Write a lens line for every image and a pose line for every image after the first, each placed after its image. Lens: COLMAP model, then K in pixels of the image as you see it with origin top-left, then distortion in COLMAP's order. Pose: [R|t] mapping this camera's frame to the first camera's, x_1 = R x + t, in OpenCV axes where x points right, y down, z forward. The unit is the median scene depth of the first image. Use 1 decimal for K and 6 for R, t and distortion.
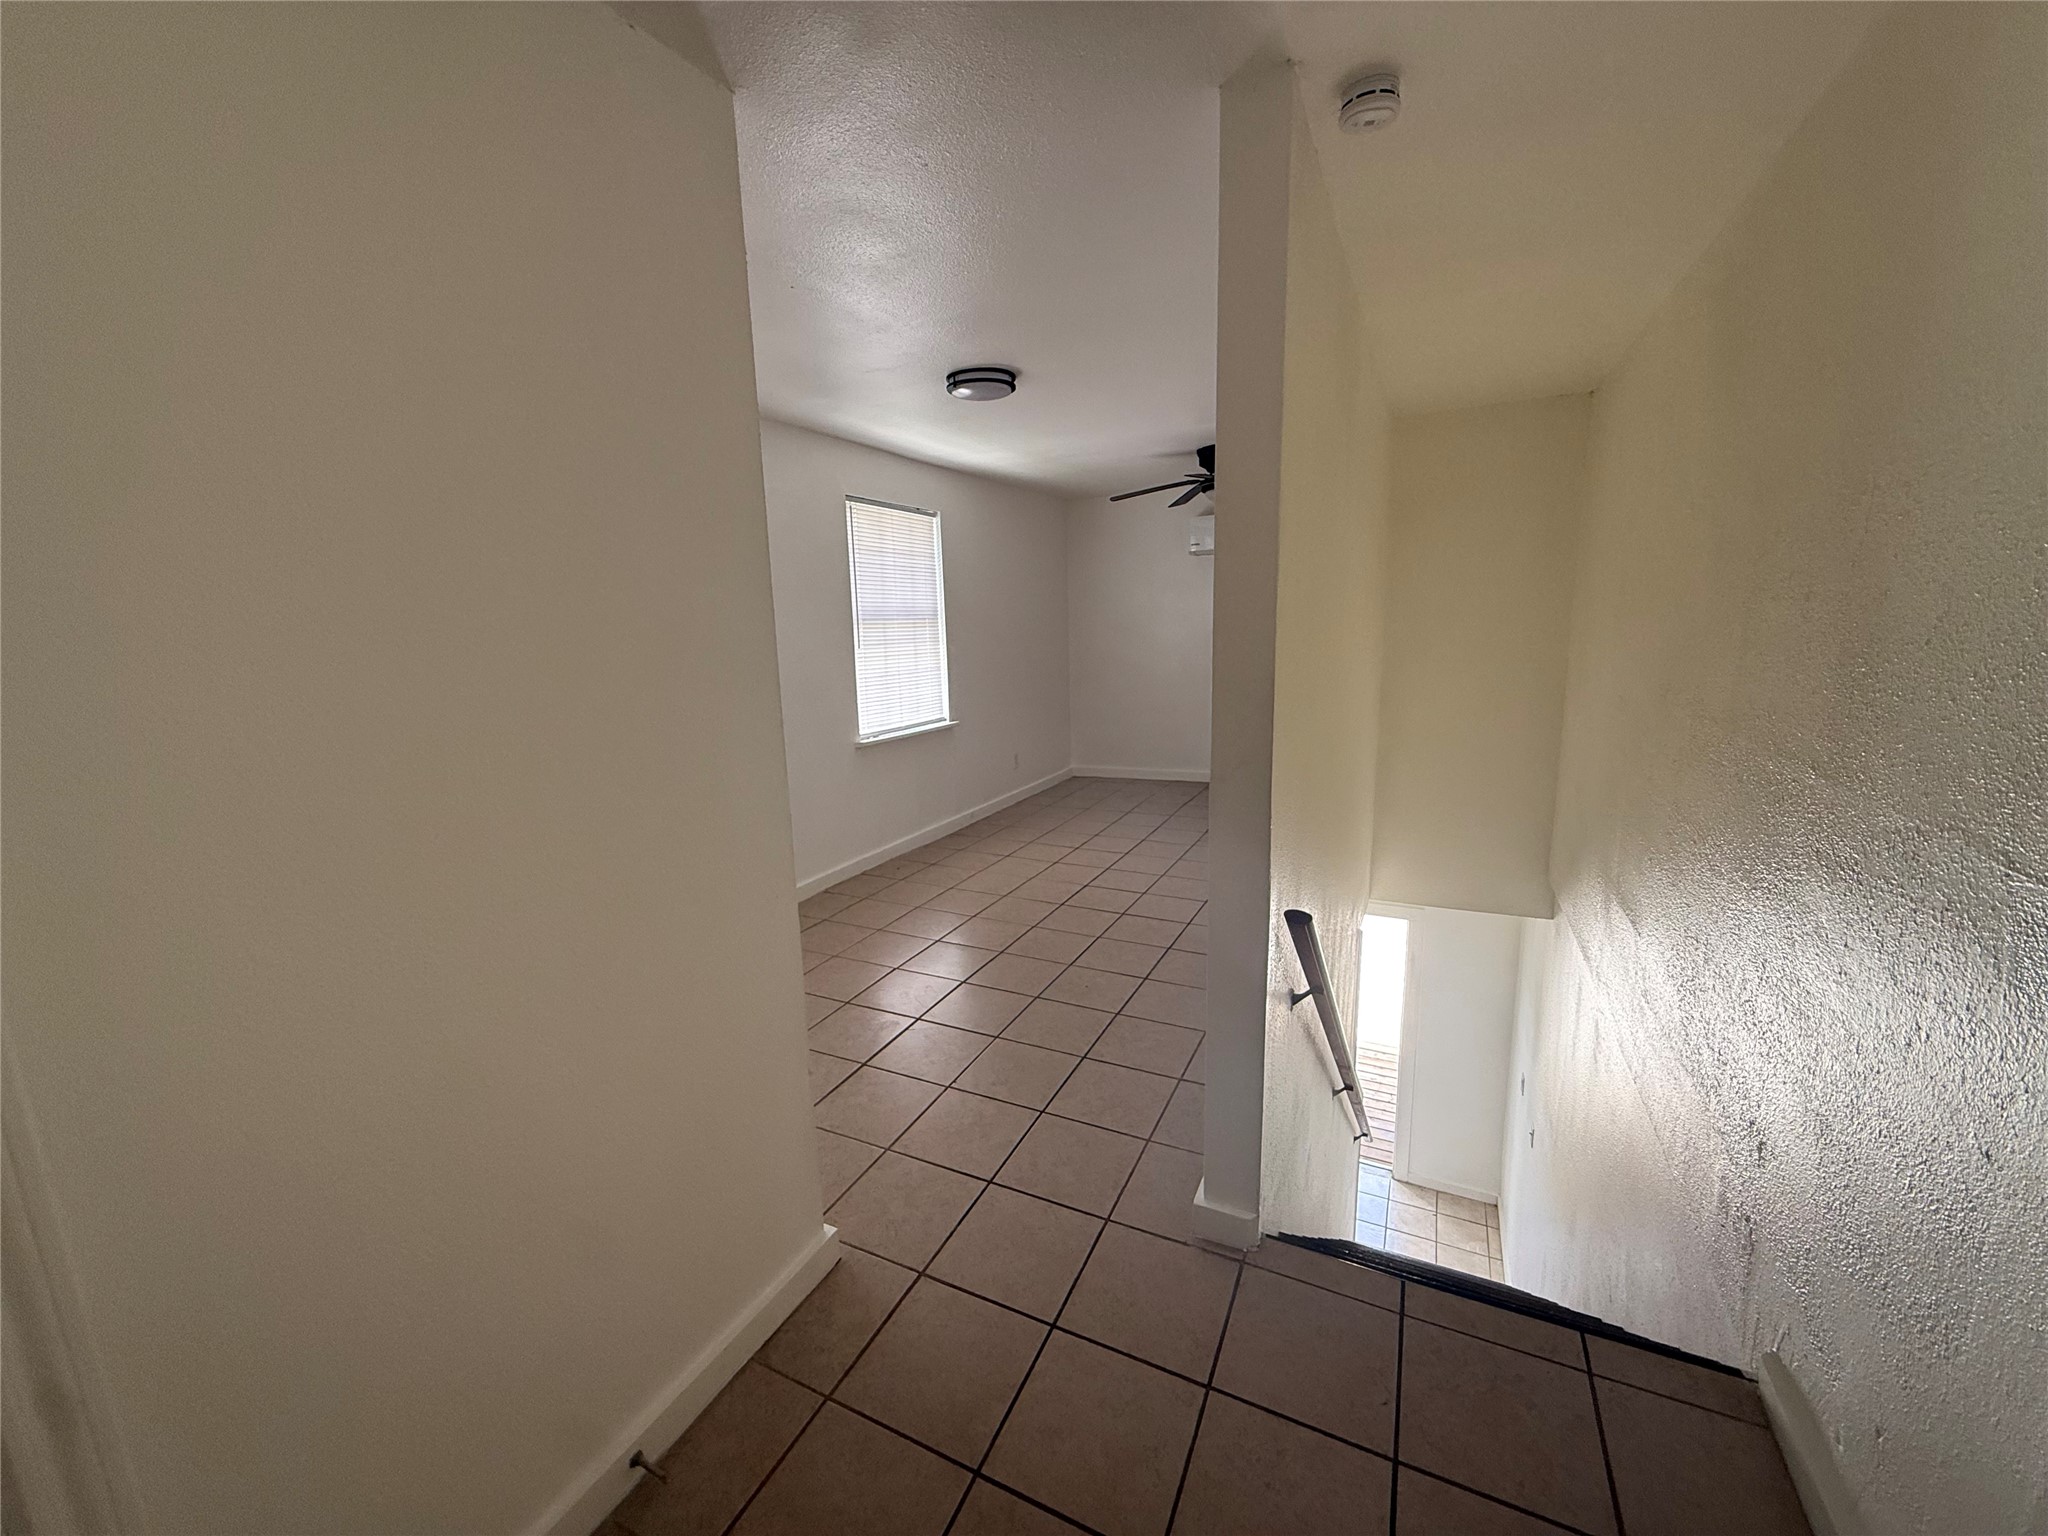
lens RADIAL K [[818.5, 0, 1024.0], [0, 818.5, 768.0], [0, 0, 1]] dist [0.001649, -0.000195]
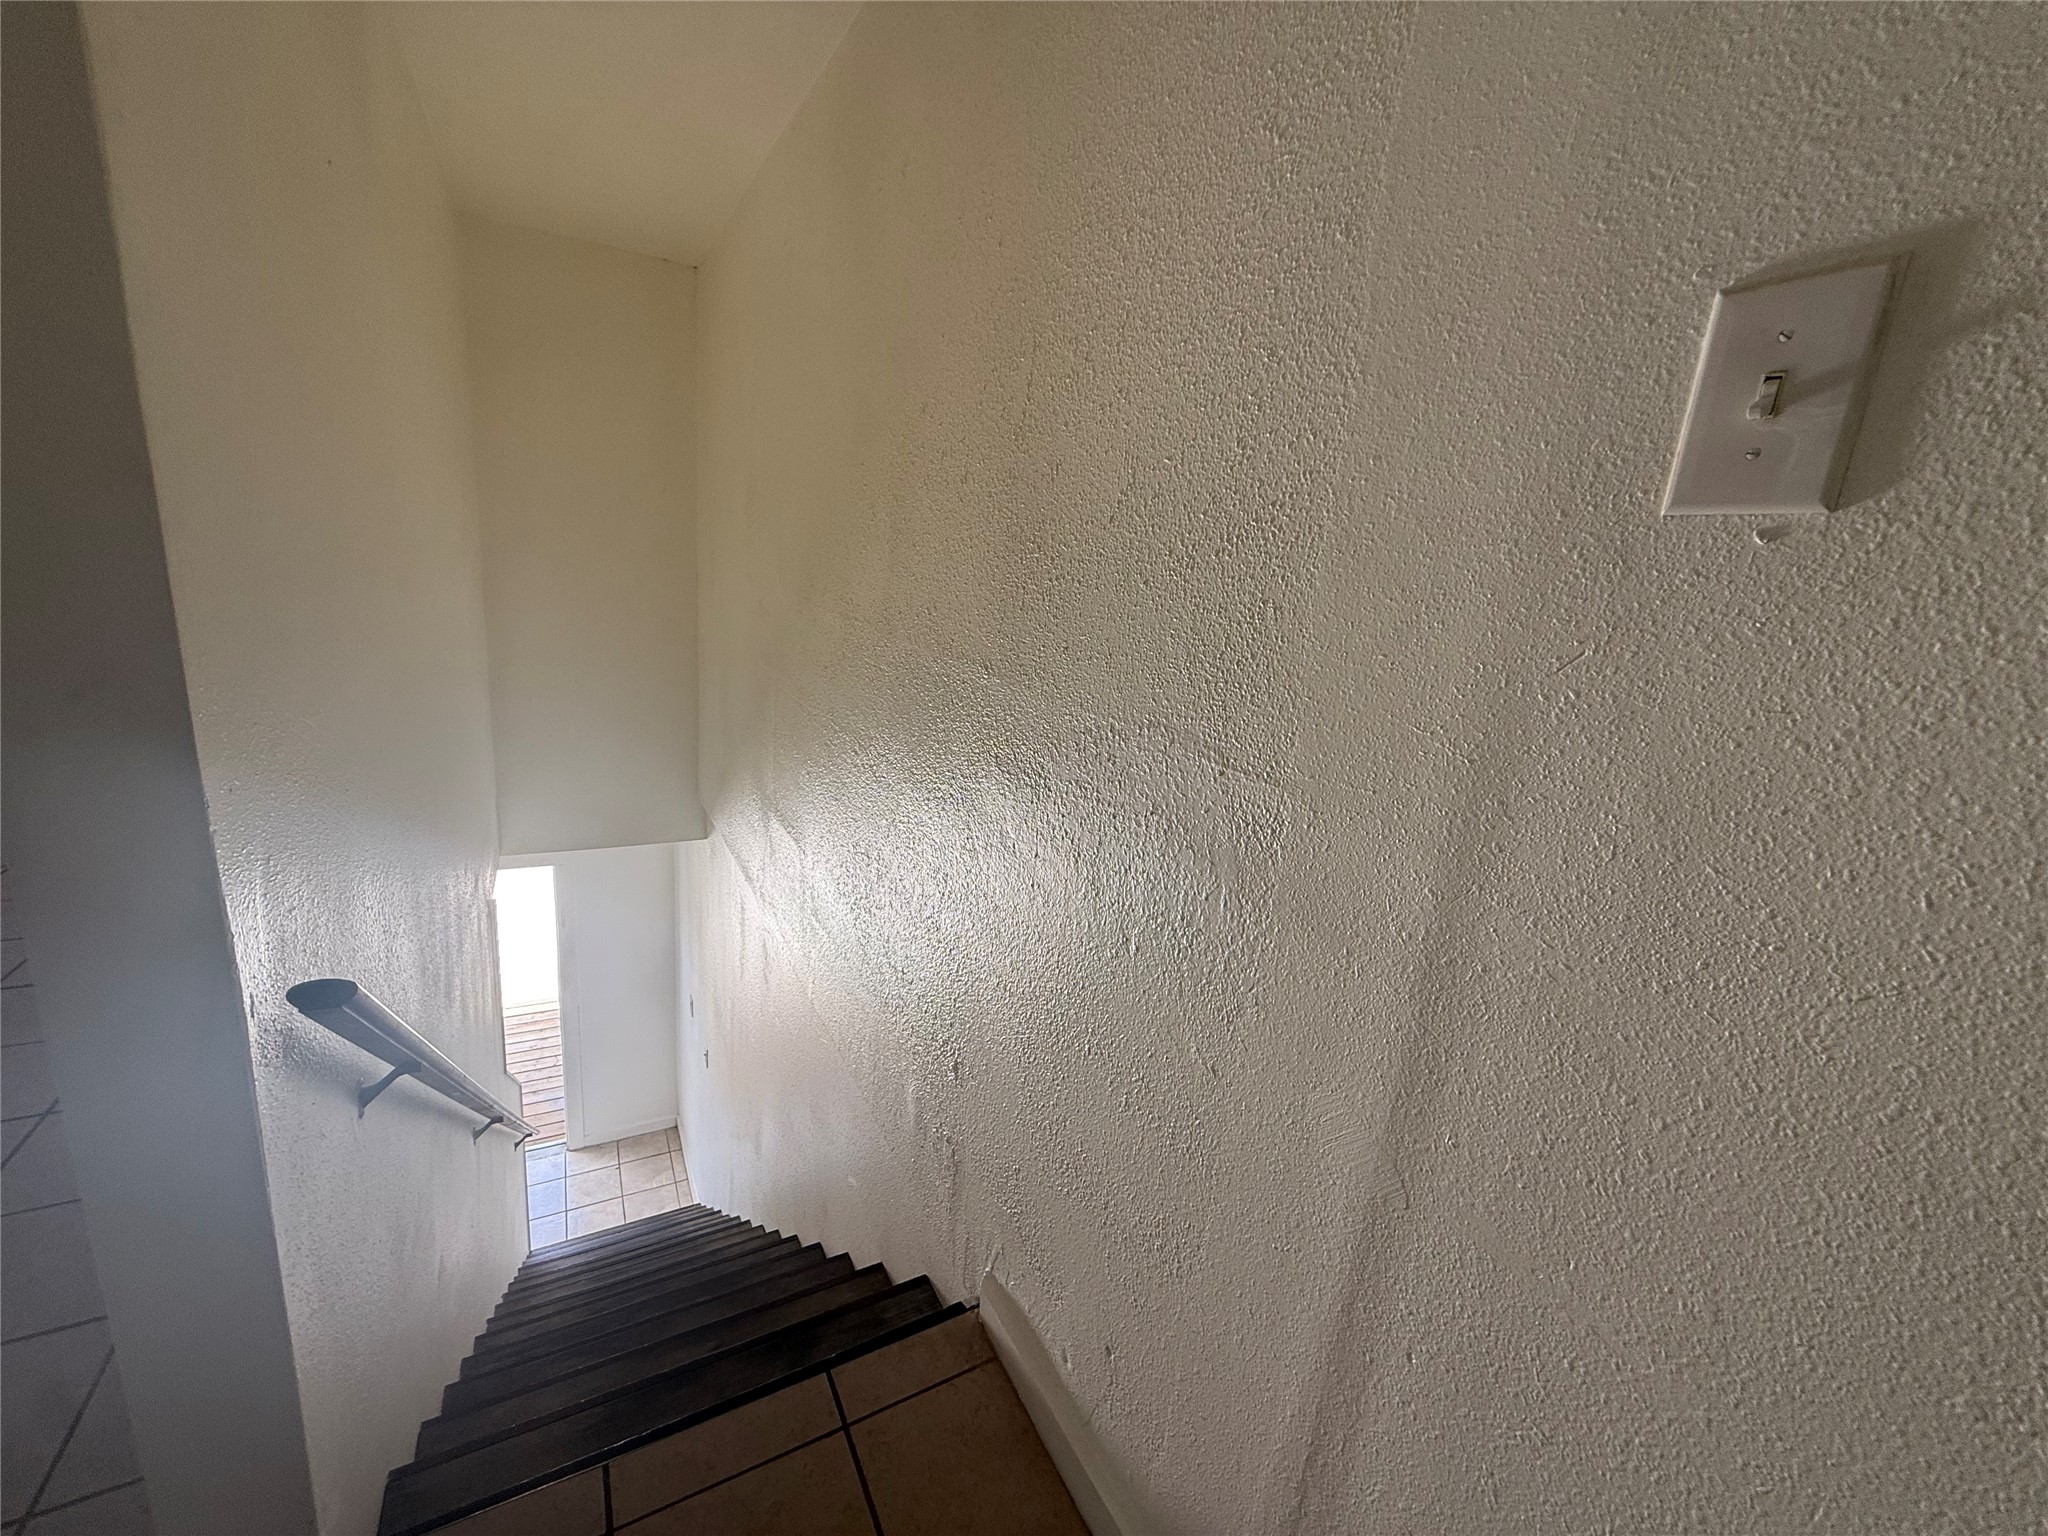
lens RADIAL K [[818.5, 0, 1024.0], [0, 818.5, 768.0], [0, 0, 1]] dist [0.001649, -0.000195]
pose [[0.560788, -0.123158, 0.818748, 0.070970], [0.042765, 0.991864, 0.119907, 0.001360], [-0.826854, -0.032229, 0.561492, 0.143969]]
